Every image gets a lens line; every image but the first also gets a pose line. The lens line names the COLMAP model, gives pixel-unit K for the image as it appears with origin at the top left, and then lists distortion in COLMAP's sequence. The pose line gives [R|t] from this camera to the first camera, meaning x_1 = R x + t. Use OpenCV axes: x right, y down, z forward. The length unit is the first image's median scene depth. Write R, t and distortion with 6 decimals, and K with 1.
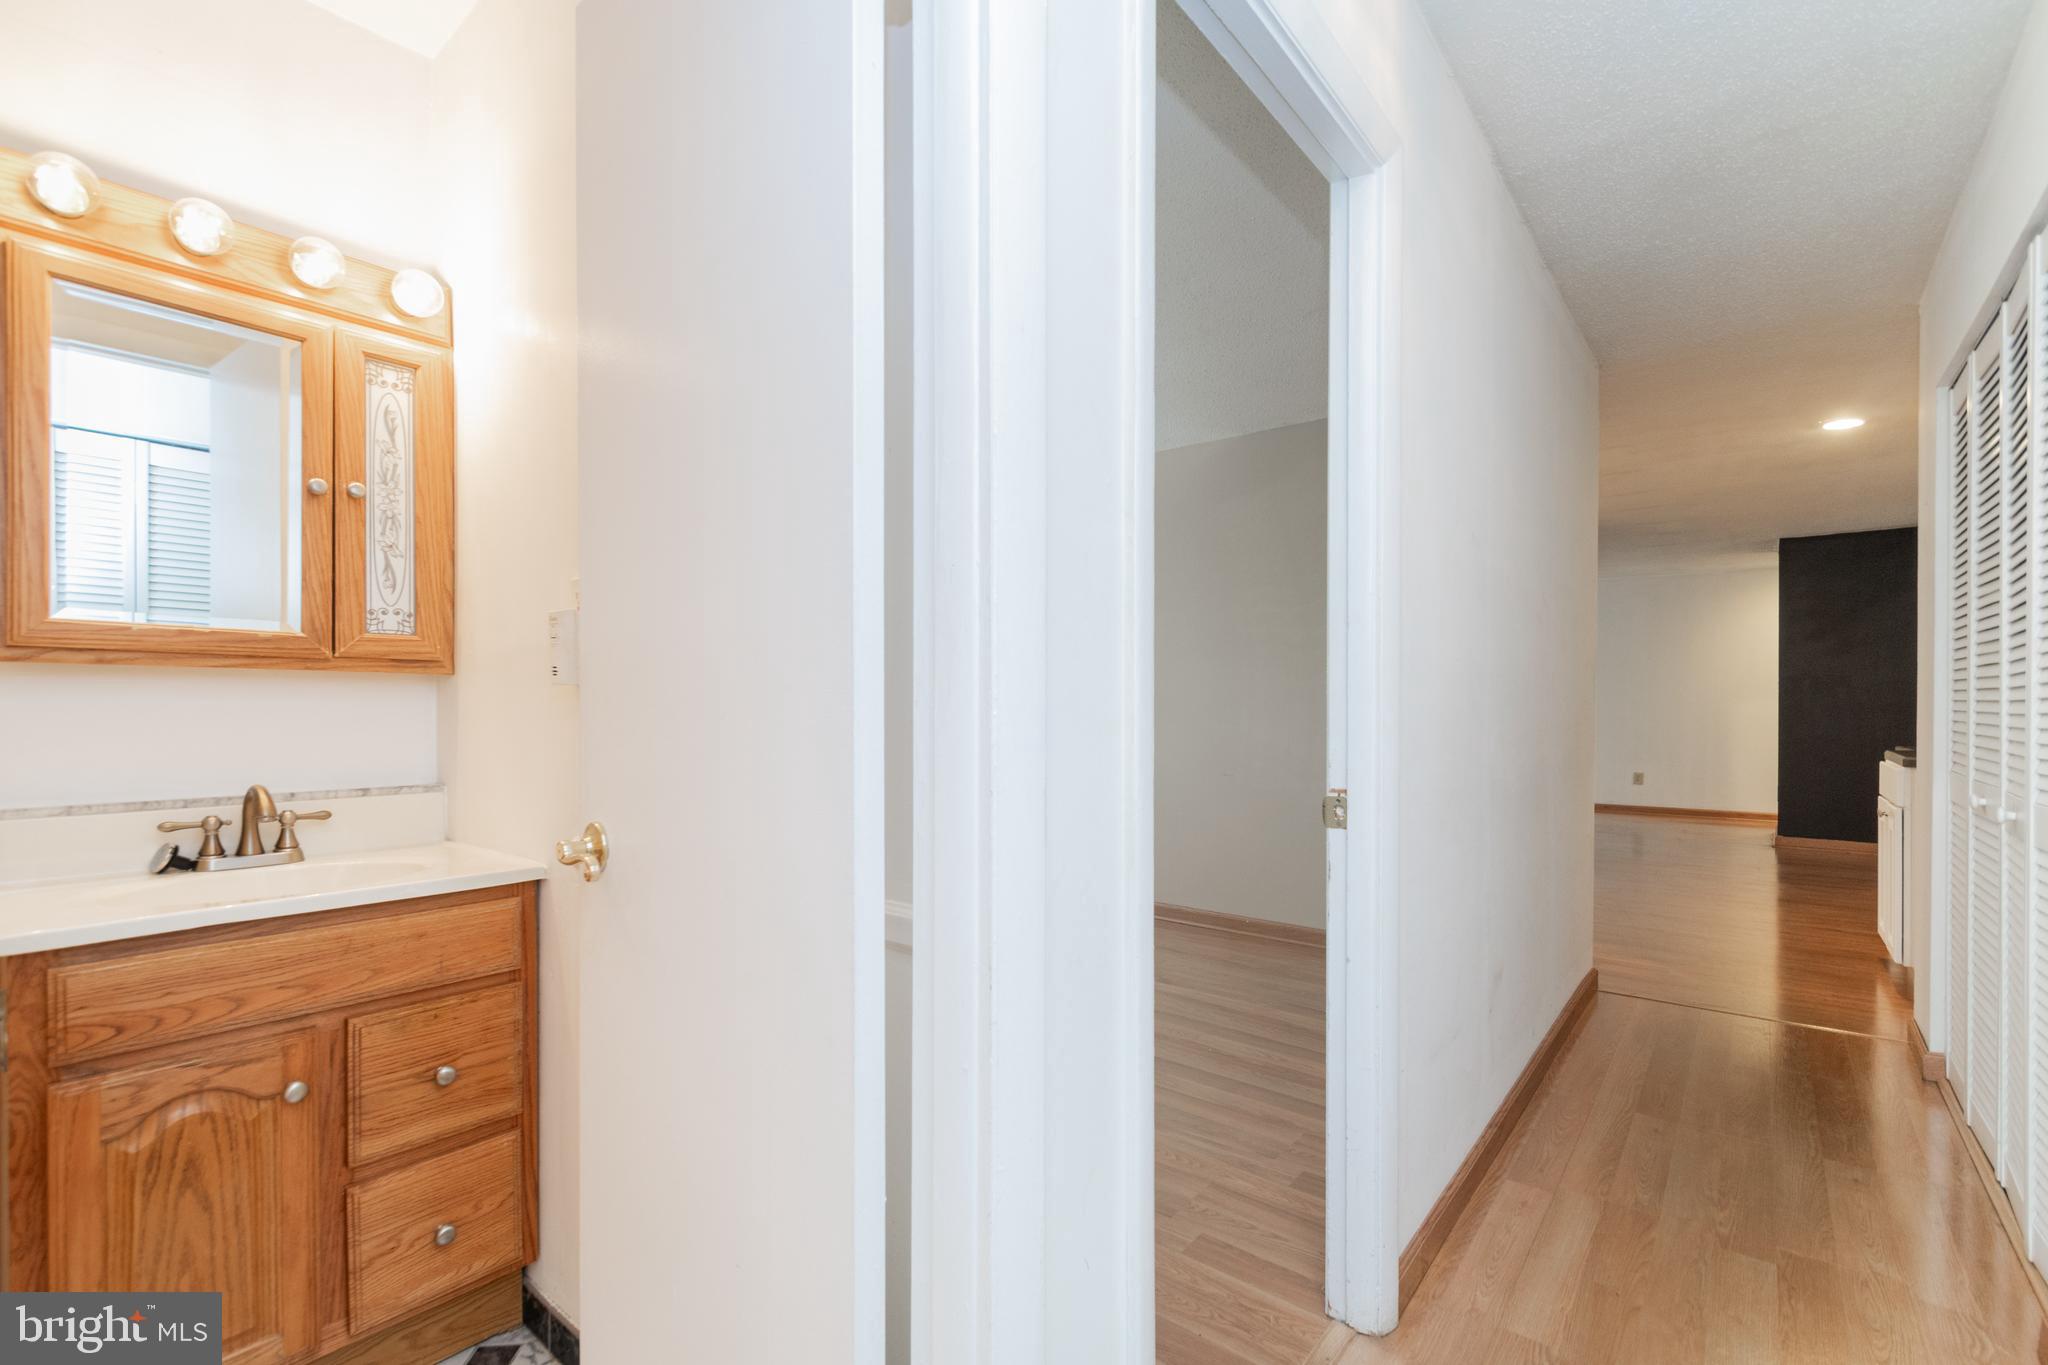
lens RADIAL K [[921.4, 0, 1019.8], [0, 921.4, 708.8], [0, 0, 1]] dist [-0.000364, -0.000177]
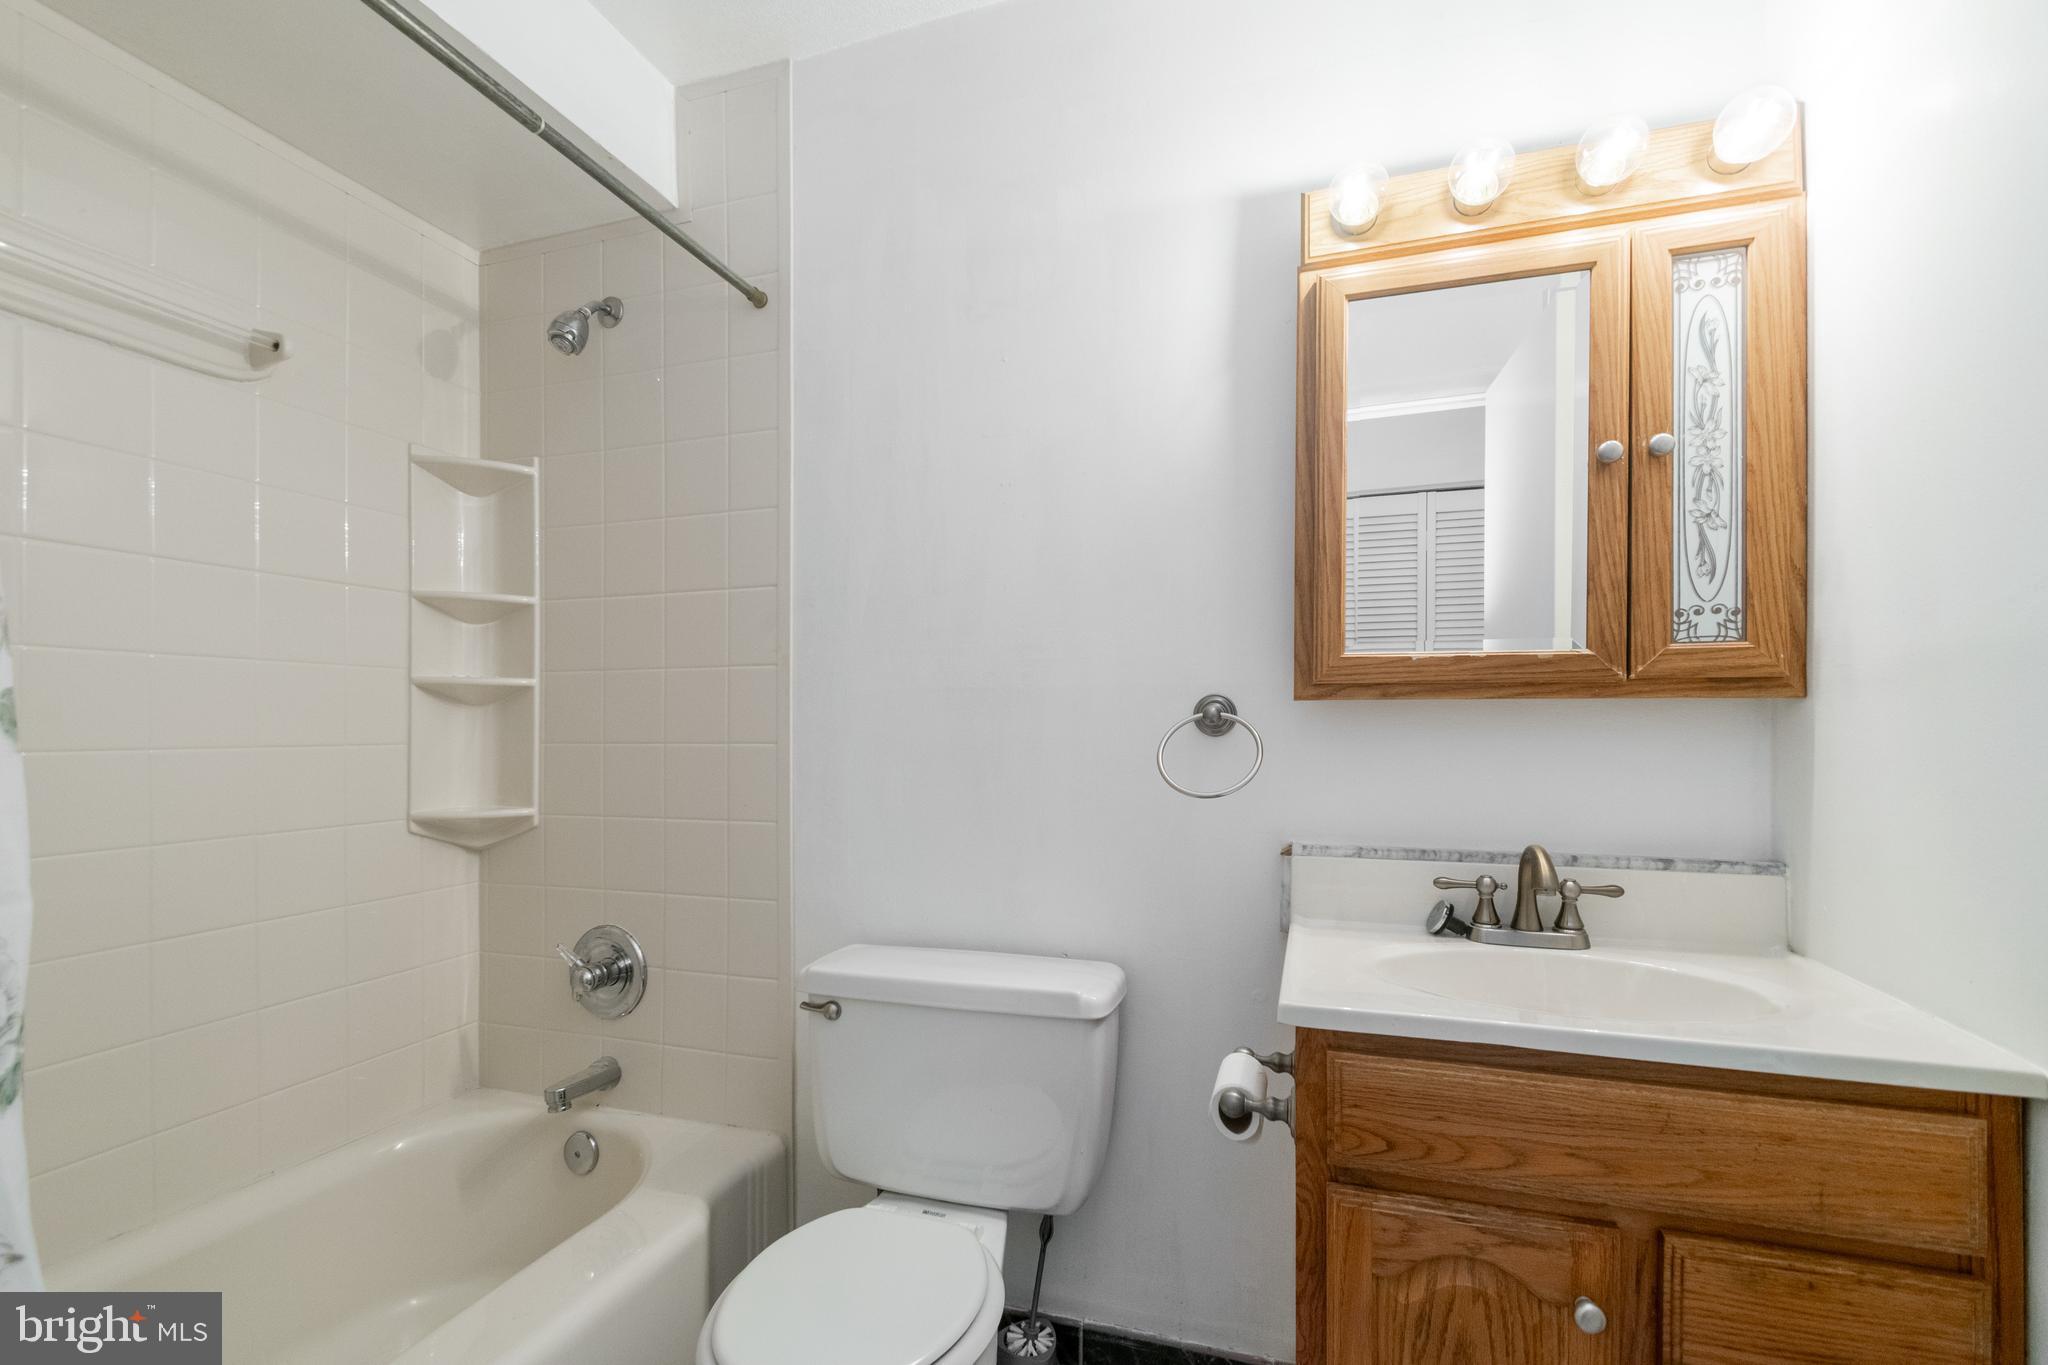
lens RADIAL K [[881.7, 0, 1022.3], [0, 881.7, 726.3], [0, 0, 1]] dist [-0.000554, -0.001339]
pose [[0.361210, 0.003888, -0.932476, -0.277014], [-0.005468, 0.999983, 0.002051, -0.017826], [0.932468, 0.004358, 0.361225, 0.309401]]
